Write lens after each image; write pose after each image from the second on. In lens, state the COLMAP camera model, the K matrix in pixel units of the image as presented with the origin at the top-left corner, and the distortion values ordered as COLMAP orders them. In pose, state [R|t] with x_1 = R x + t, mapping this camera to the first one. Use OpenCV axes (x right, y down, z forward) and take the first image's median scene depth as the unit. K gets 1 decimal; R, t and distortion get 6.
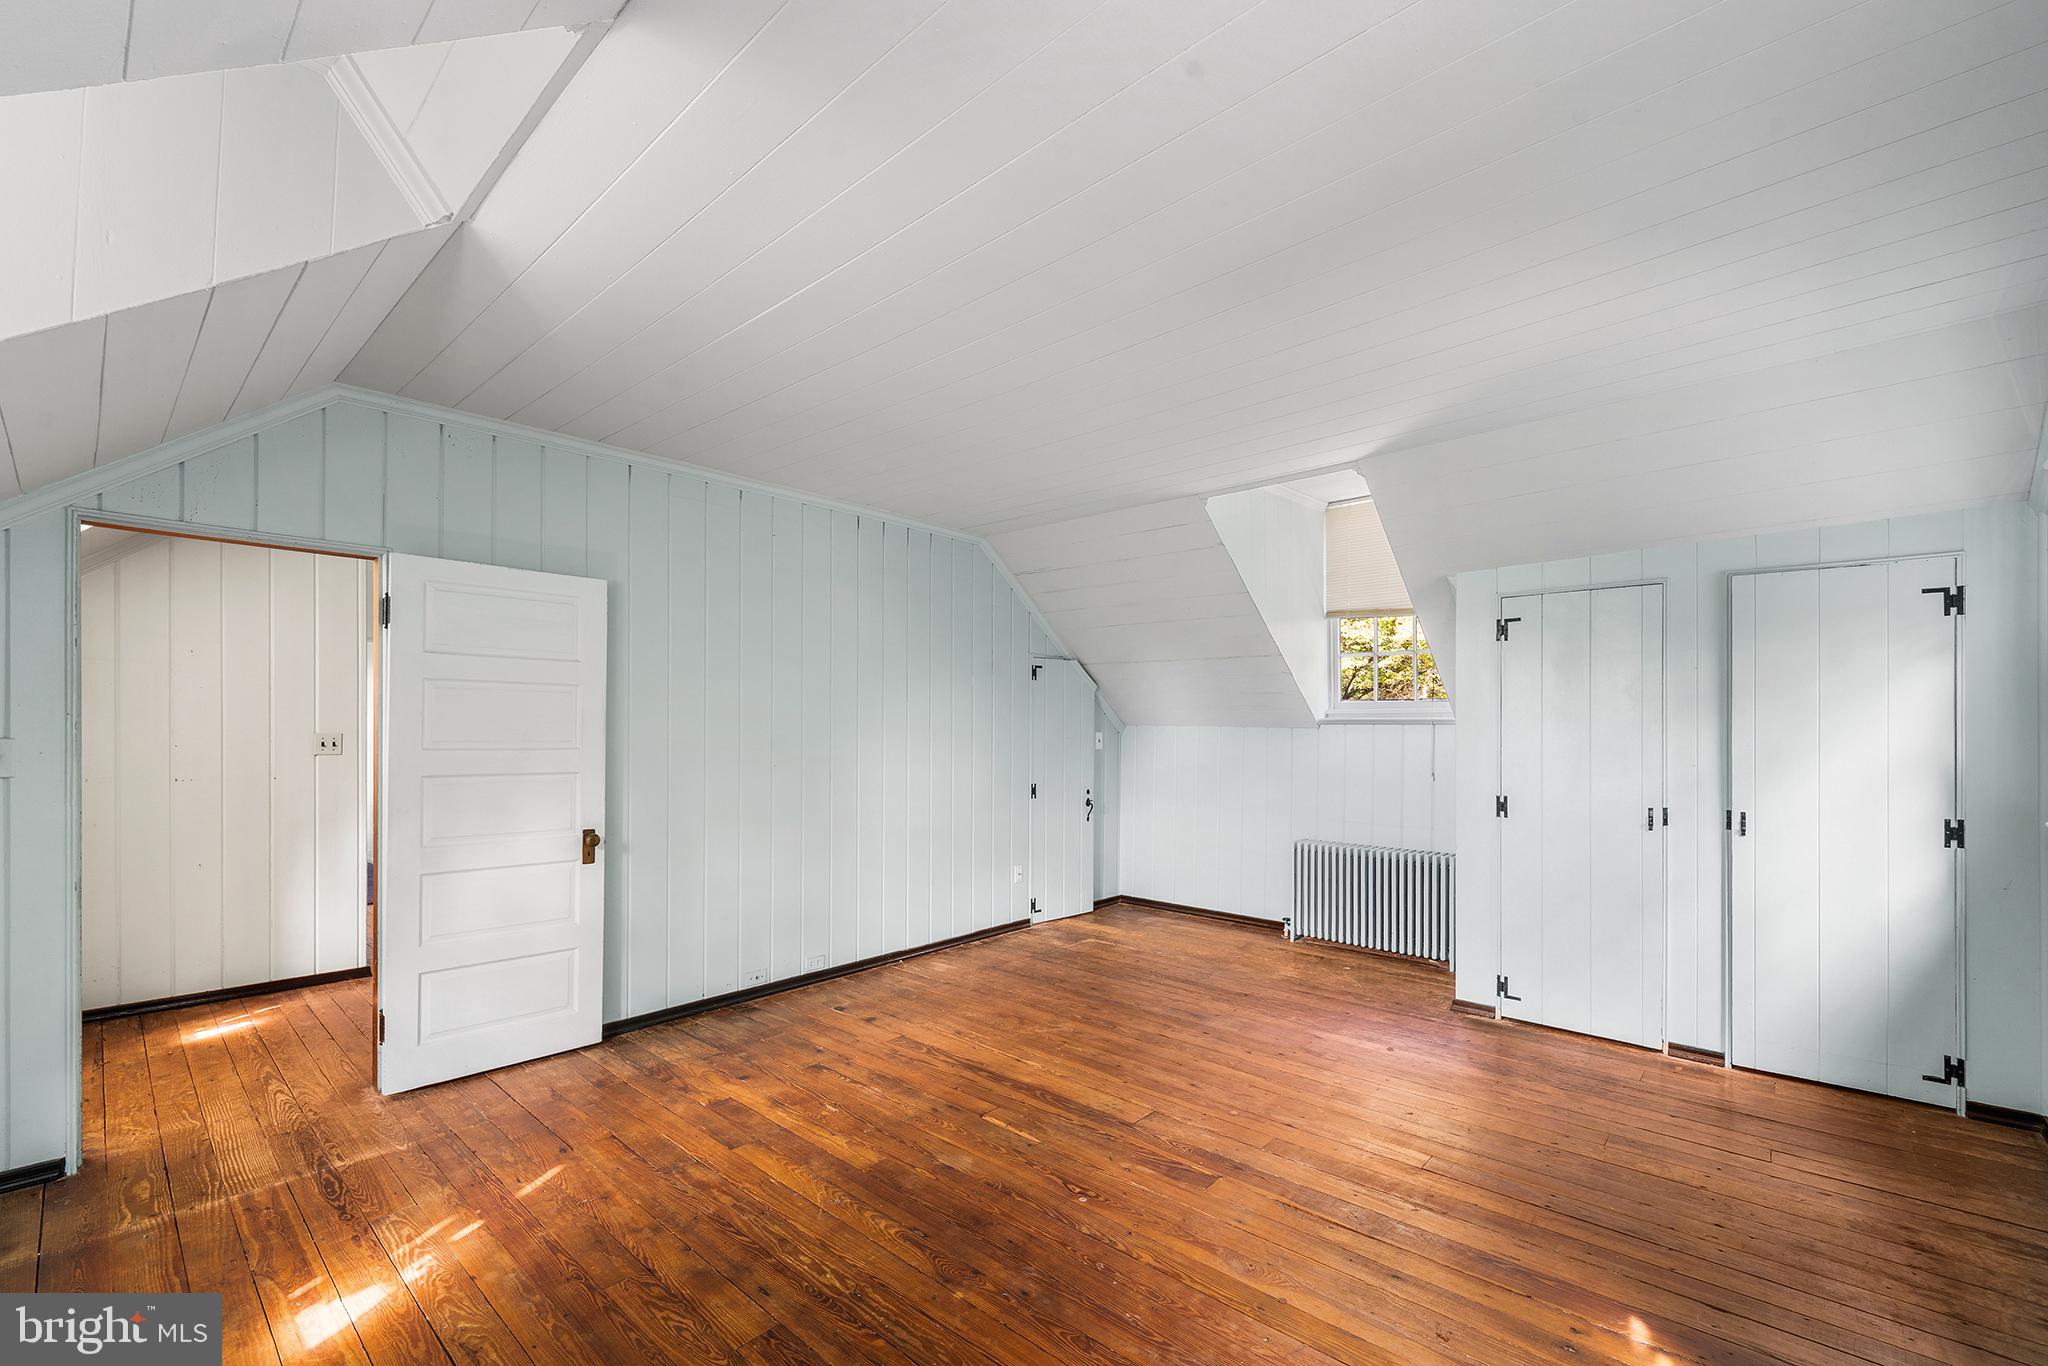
lens RADIAL K [[858.7, 0, 1024.8], [0, 858.7, 728.1], [0, 0, 1]] dist [-0.000989, -0.000200]
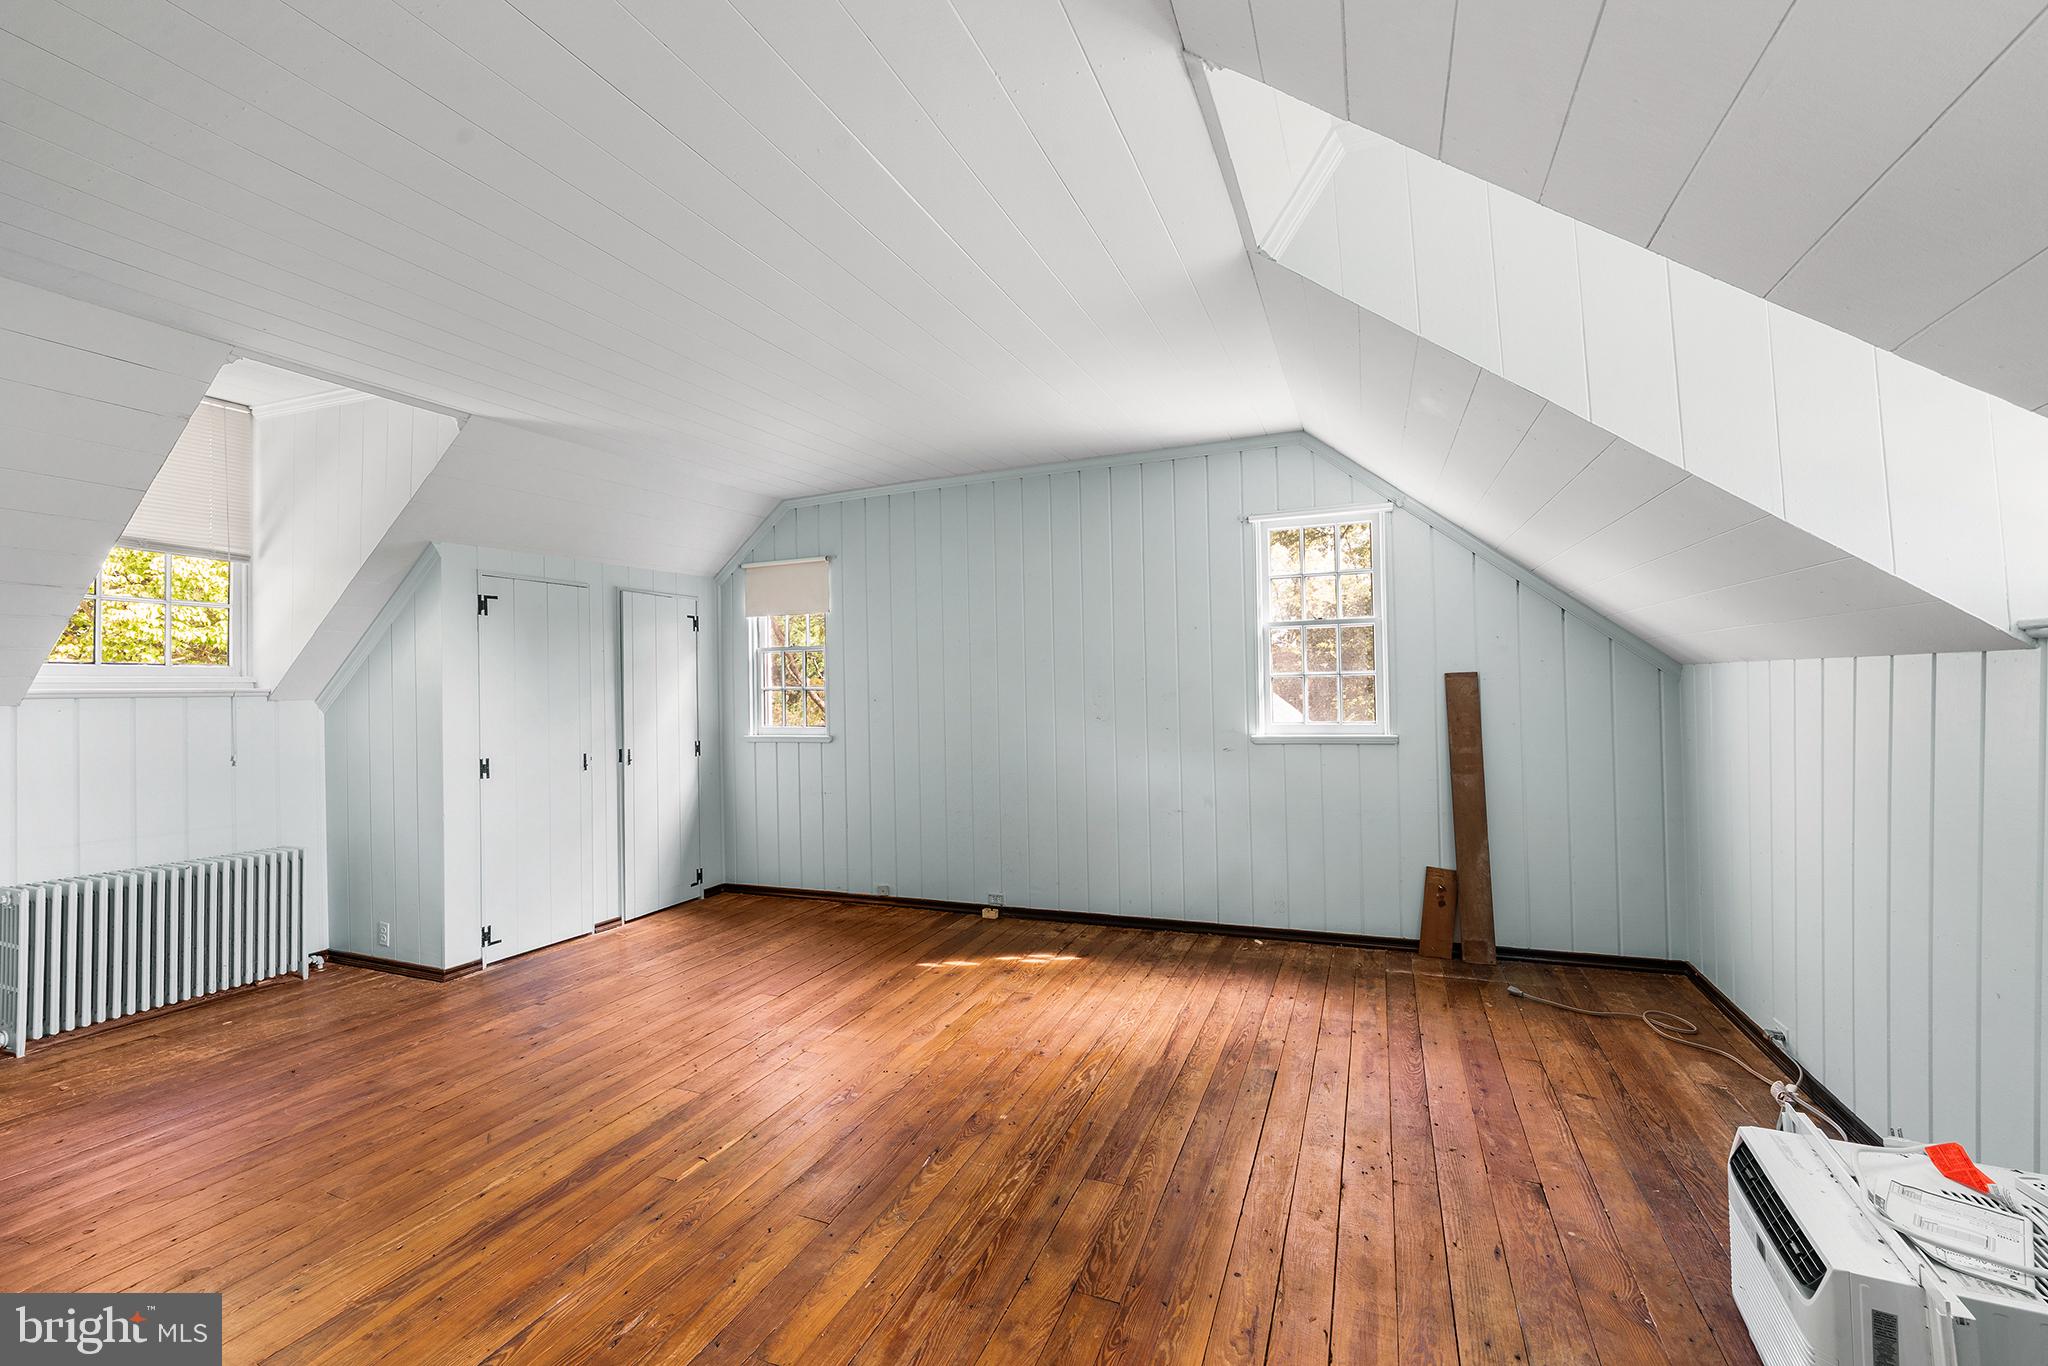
lens RADIAL K [[861.9, 0, 1024.0], [0, 861.9, 683.0], [0, 0, 1]] dist [0.000666, -0.000038]
pose [[-0.340022, 0.010686, 0.940357, -0.825062], [0.021289, 0.999767, -0.003664, 0.002871], [-0.940176, 0.018774, -0.340170, 0.871386]]
